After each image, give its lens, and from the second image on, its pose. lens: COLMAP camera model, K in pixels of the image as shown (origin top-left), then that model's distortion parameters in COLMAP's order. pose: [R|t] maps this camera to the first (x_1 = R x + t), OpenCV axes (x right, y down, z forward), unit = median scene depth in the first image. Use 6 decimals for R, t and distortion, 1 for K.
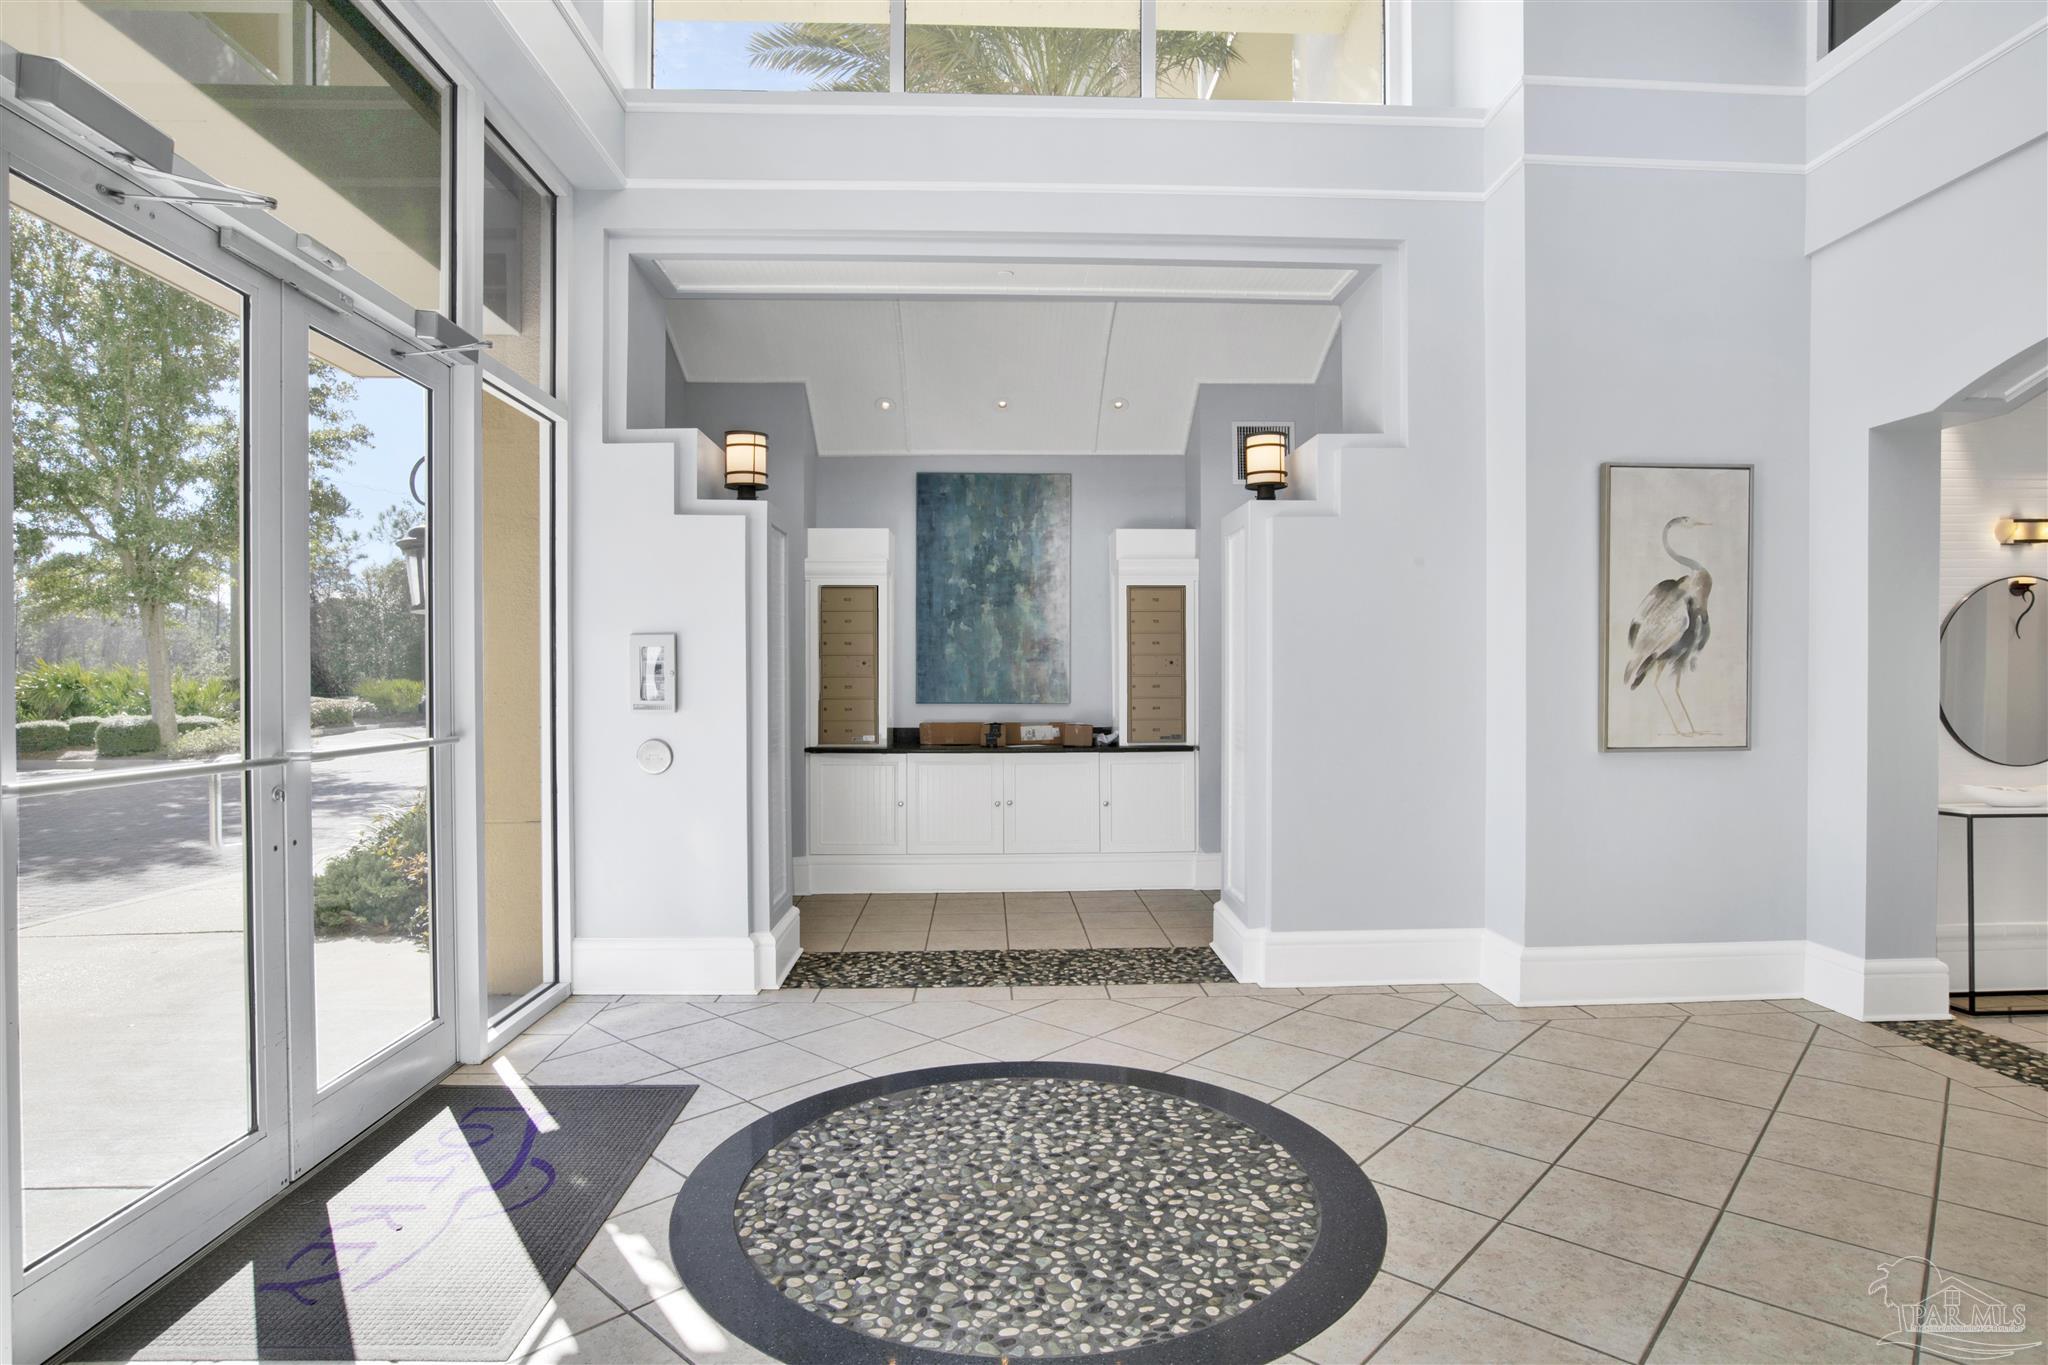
lens RADIAL K [[1057.5, 0, 1057.3], [0, 1057.5, 674.0], [0, 0, 1]] dist [-0.061738, 0.024362]
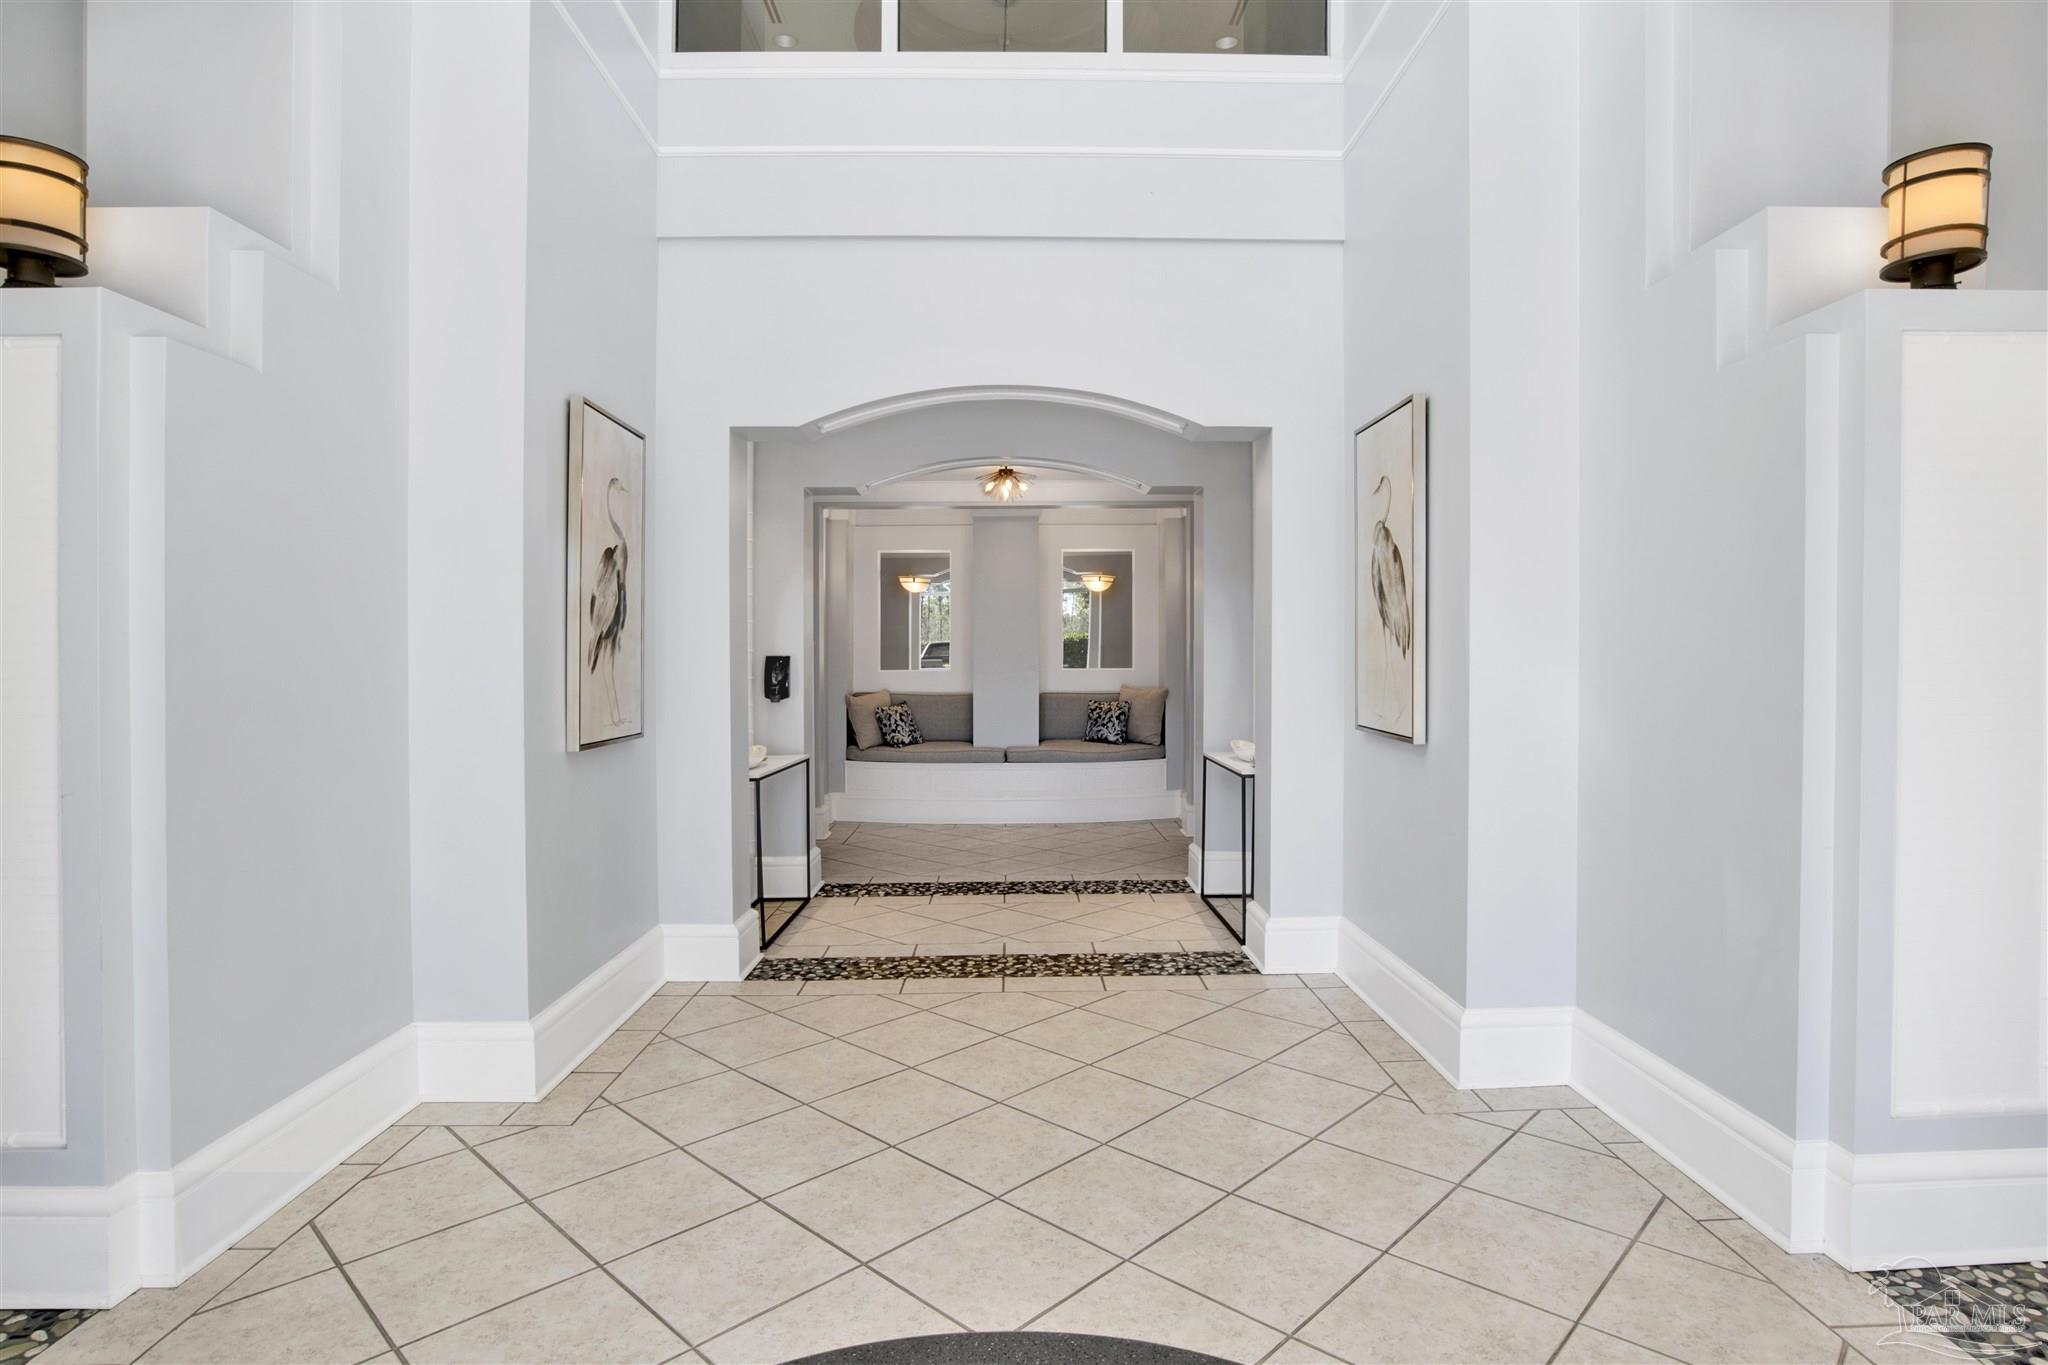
lens RADIAL K [[1057.5, 0, 1057.3], [0, 1057.5, 674.0], [0, 0, 1]] dist [-0.061738, 0.024362]
pose [[0.026681, -0.009431, 0.999600, -0.293497], [-0.010331, 0.999899, 0.009710, 0.002835], [-0.999591, -0.010586, 0.026581, 0.626550]]
